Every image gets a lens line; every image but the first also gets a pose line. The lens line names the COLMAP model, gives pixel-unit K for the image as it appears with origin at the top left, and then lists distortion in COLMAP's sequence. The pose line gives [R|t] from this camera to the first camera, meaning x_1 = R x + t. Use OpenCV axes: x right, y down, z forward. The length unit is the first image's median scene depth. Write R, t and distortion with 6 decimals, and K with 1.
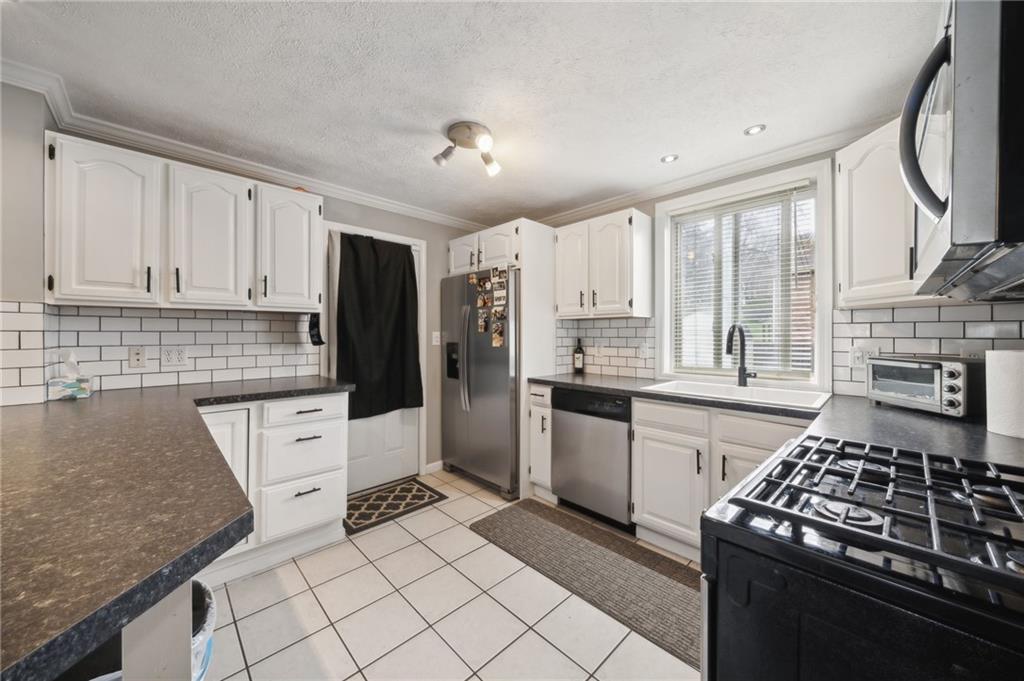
lens RADIAL K [[372.8, 0, 499.1], [0, 372.8, 335.4], [0, 0, 1]] dist [-0.000310, 0.000245]
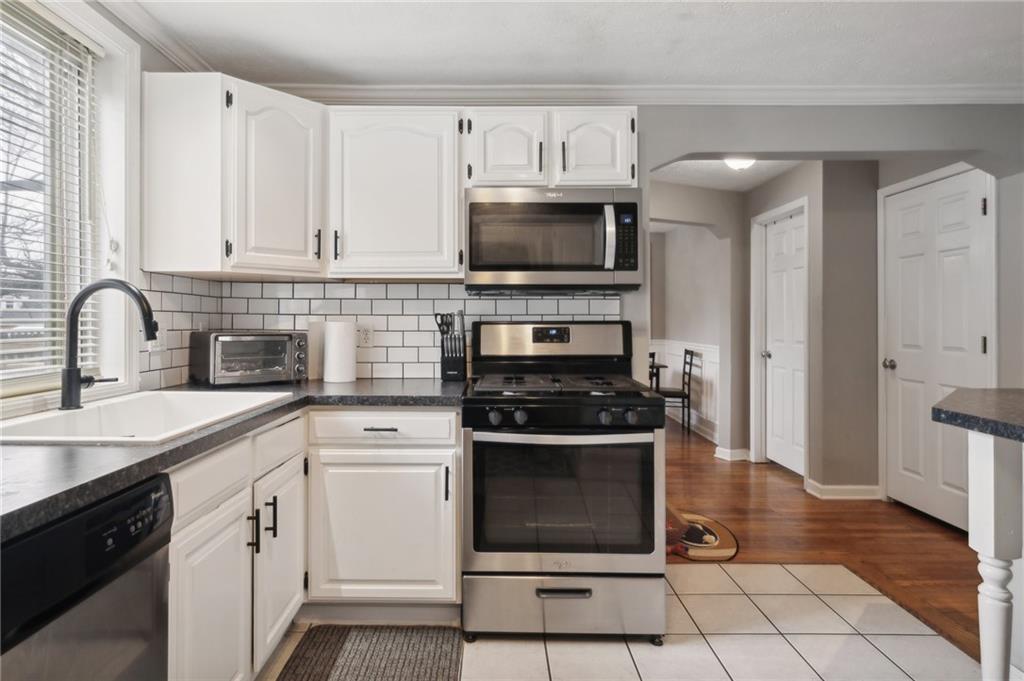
lens RADIAL K [[551.6, 0, 507.0], [0, 551.6, 317.0], [0, 0, 1]] dist [-0.005334, 0.000212]
pose [[-0.734453, 0.002711, 0.678654, -0.222691], [-0.004192, 0.999955, -0.008532, 0.018434], [-0.678647, -0.009111, -0.734409, 1.008922]]
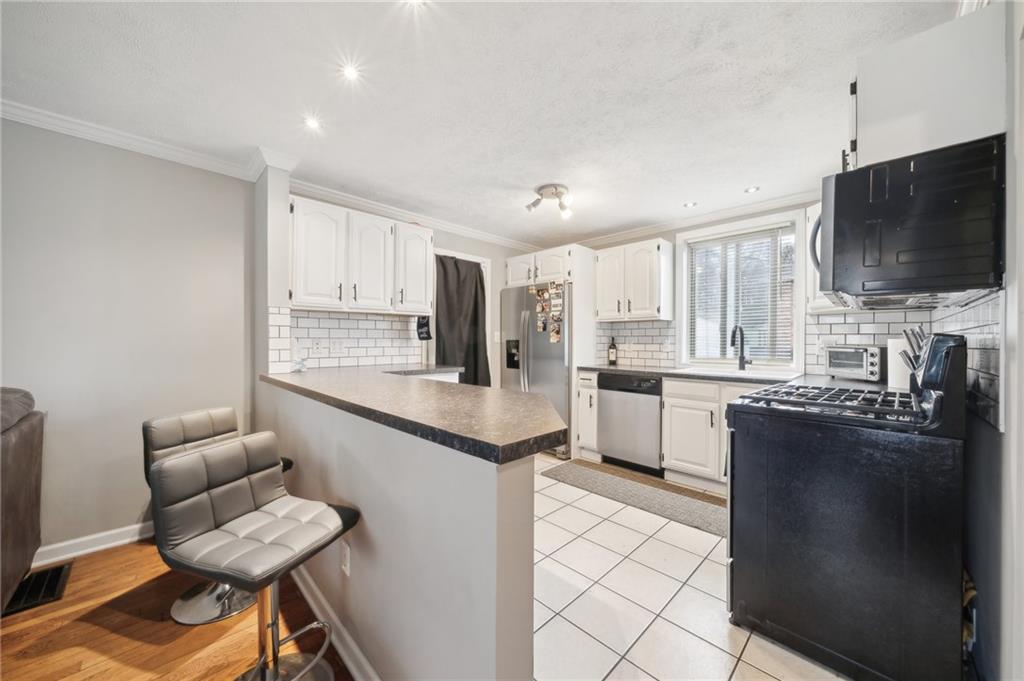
lens RADIAL K [[372.8, 0, 499.7], [0, 372.8, 342.3], [0, 0, 1]] dist [-0.000310, 0.000245]
pose [[0.999960, 0.003930, 0.008024, -0.225393], [-0.003962, 0.999984, 0.003965, 0.027383], [-0.008009, -0.003996, 0.999960, -0.329394]]
